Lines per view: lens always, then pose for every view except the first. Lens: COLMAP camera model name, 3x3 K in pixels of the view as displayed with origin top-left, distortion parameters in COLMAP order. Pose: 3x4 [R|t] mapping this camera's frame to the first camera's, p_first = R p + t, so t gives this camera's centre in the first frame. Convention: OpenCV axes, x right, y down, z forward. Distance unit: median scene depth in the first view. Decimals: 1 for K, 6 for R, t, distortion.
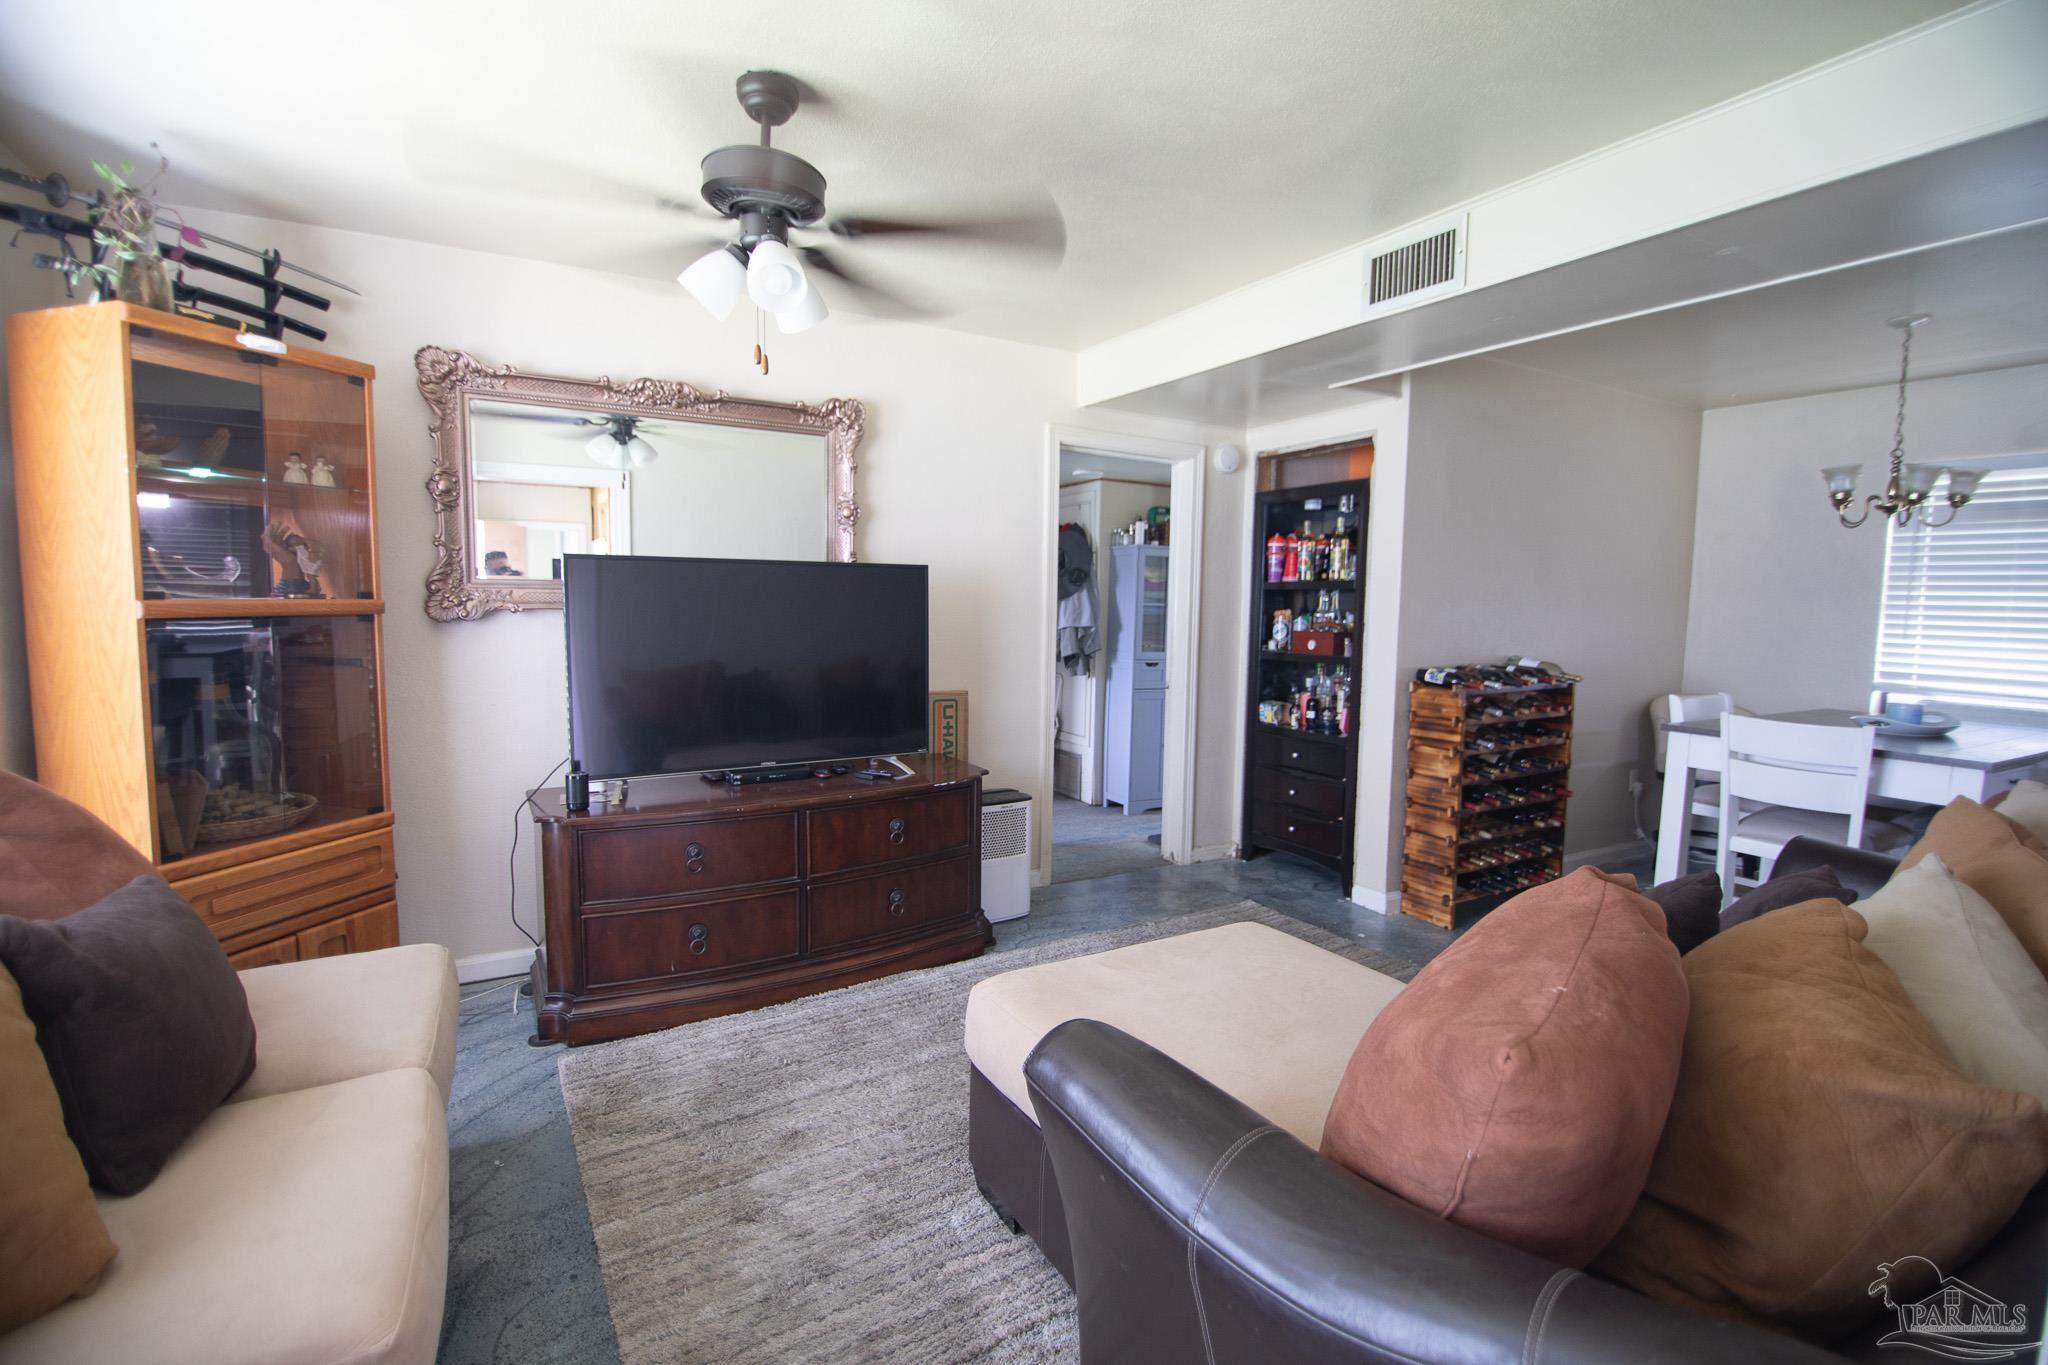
lens RADIAL K [[920.7, 0, 1024.1], [0, 920.7, 682.7], [0, 0, 1]] dist [-0.004603, -0.000236]
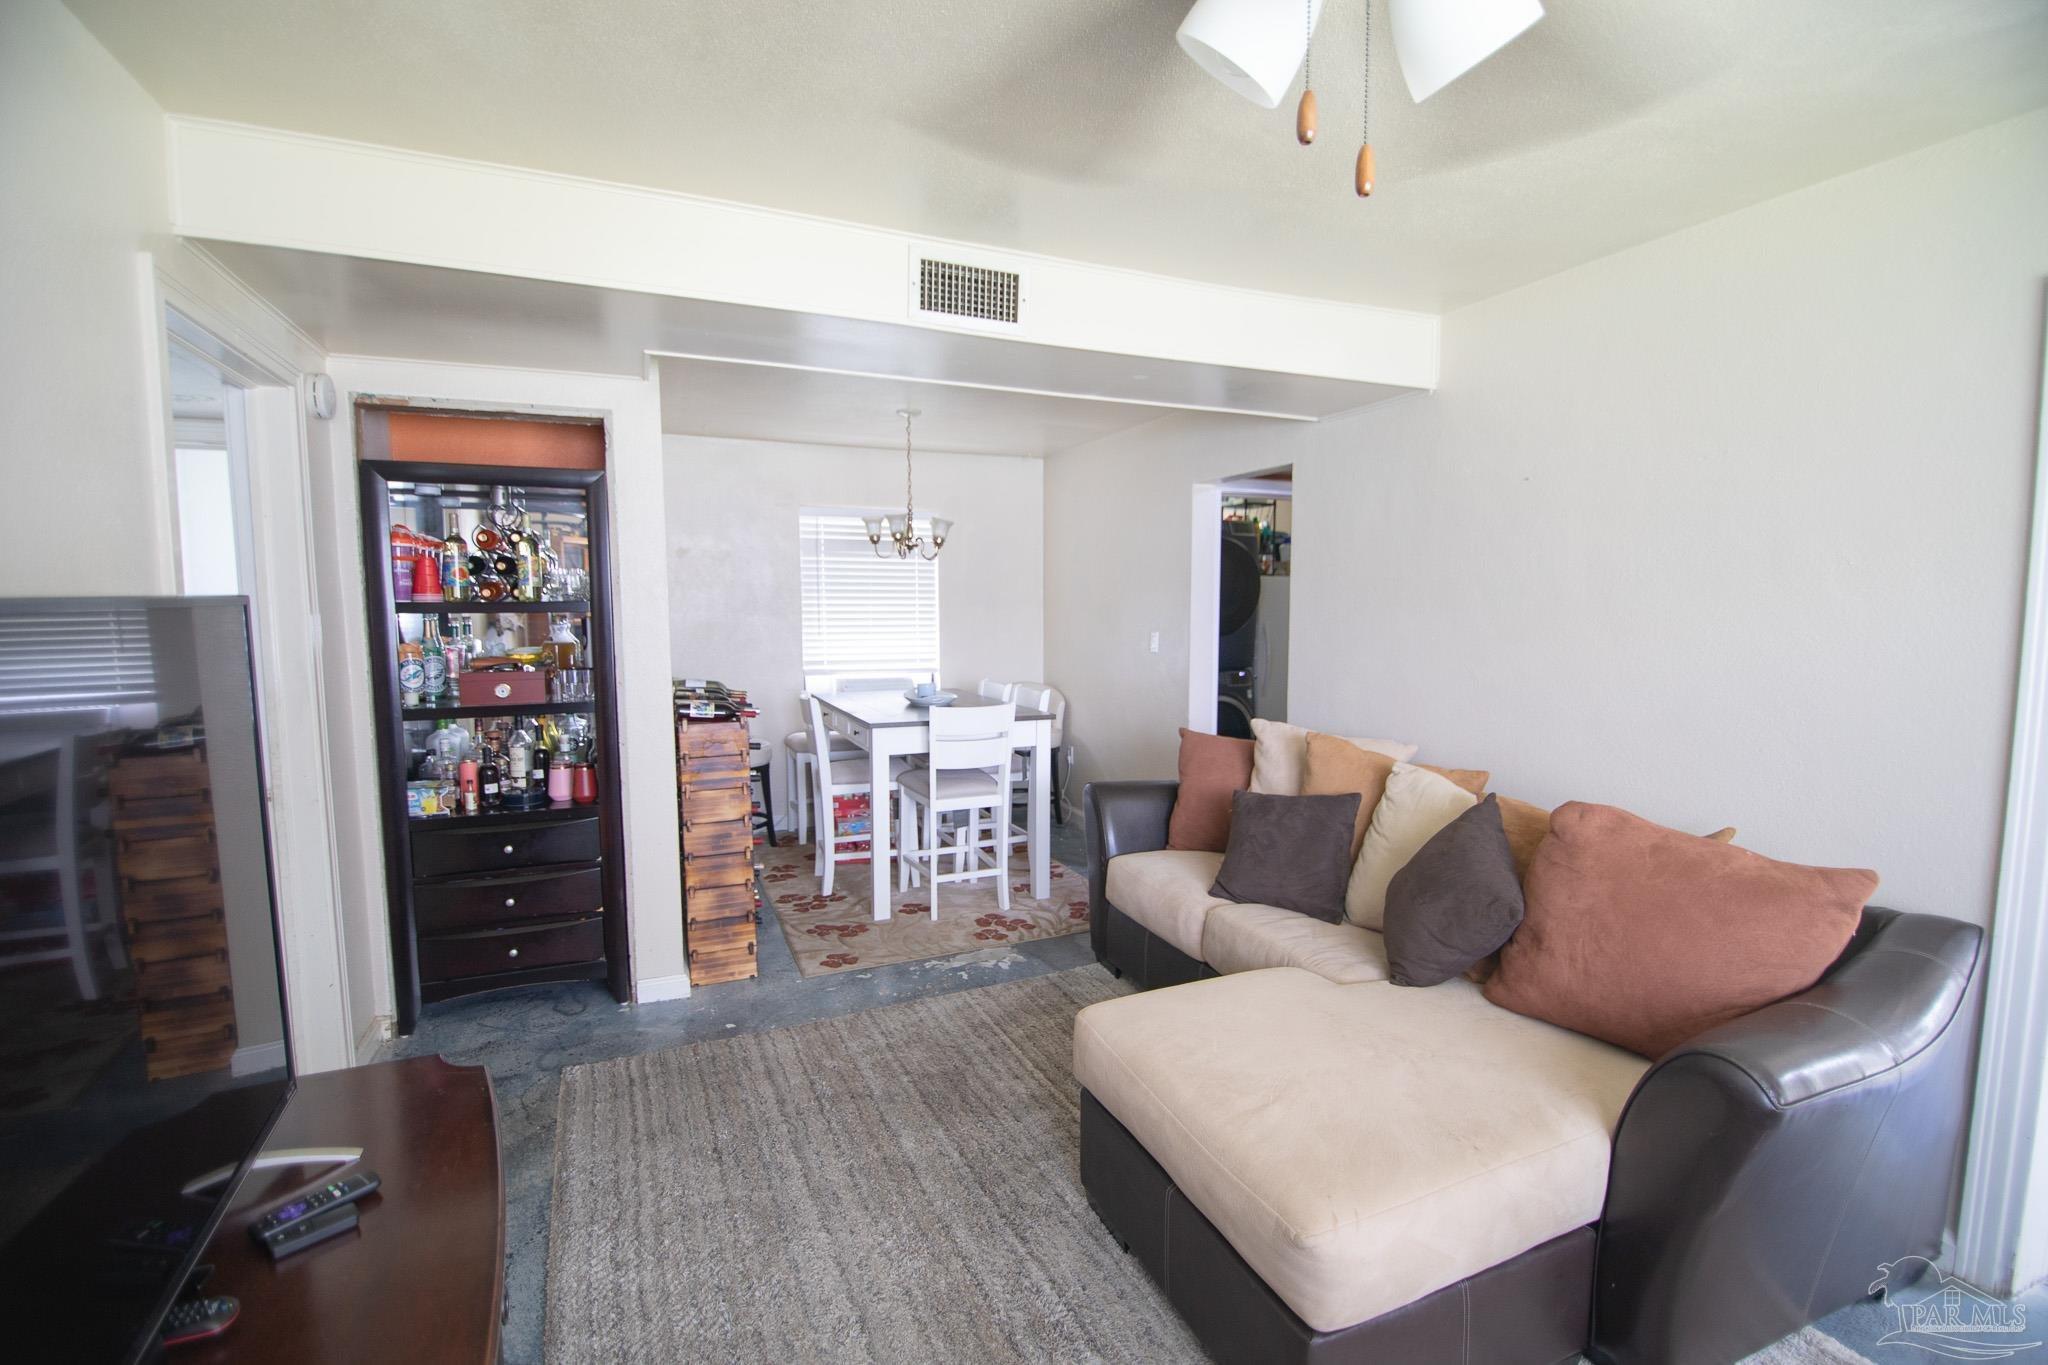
lens RADIAL K [[920.7, 0, 1023.3], [0, 920.7, 684.3], [0, 0, 1]] dist [-0.004603, -0.000236]
pose [[0.120292, -0.109451, 0.986687, -0.385098], [0.088795, 0.991106, 0.099116, -0.091806], [-0.988759, 0.075690, 0.128940, 0.581599]]
